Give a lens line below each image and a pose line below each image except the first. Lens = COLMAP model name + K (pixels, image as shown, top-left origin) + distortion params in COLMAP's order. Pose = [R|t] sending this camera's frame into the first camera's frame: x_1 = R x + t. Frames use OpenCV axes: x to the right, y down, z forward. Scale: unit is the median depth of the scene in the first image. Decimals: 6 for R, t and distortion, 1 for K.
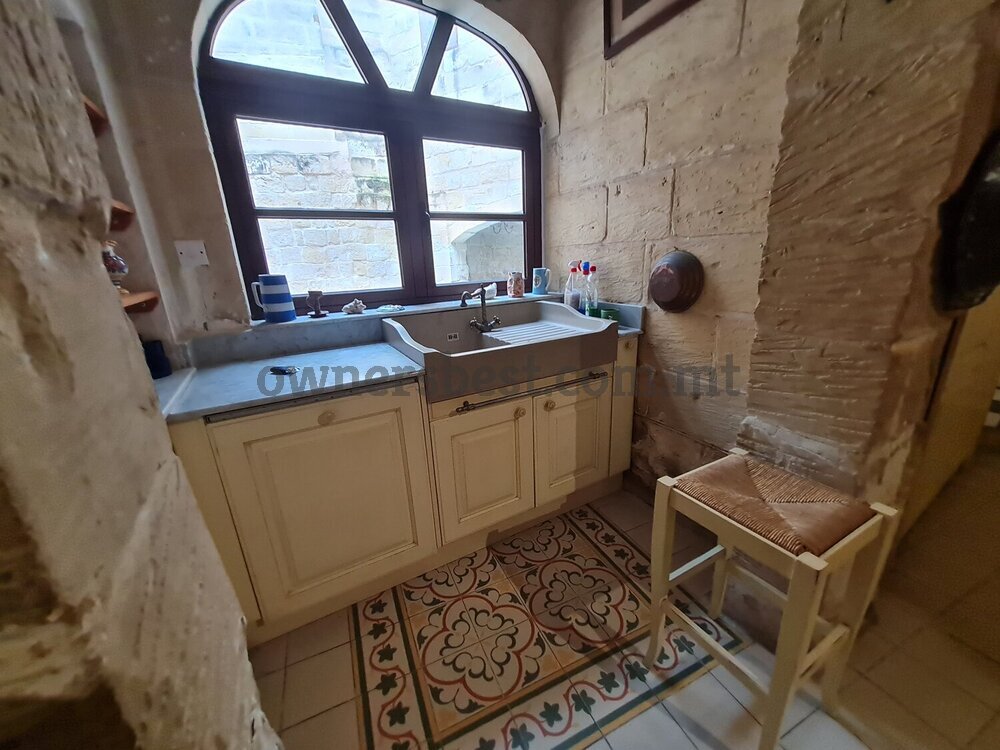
lens RADIAL K [[390.3, 0, 501.3], [0, 390.3, 377.8], [0, 0, 1]] dist [0.012196, -0.000796]
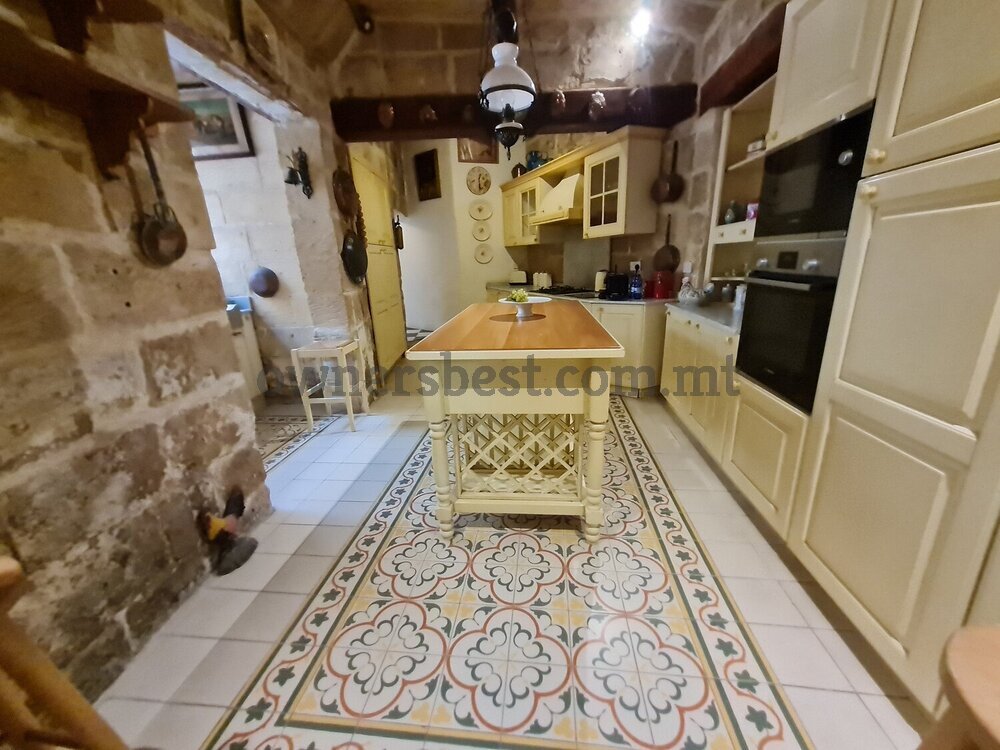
lens RADIAL K [[390.3, 0, 501.9], [0, 390.3, 375.0], [0, 0, 1]] dist [0.012196, -0.000796]
pose [[0.512313, -0.225715, 0.828606, -0.881339], [0.277676, 0.956554, 0.088886, 0.462369], [-0.812669, 0.184546, 0.552731, -1.278723]]
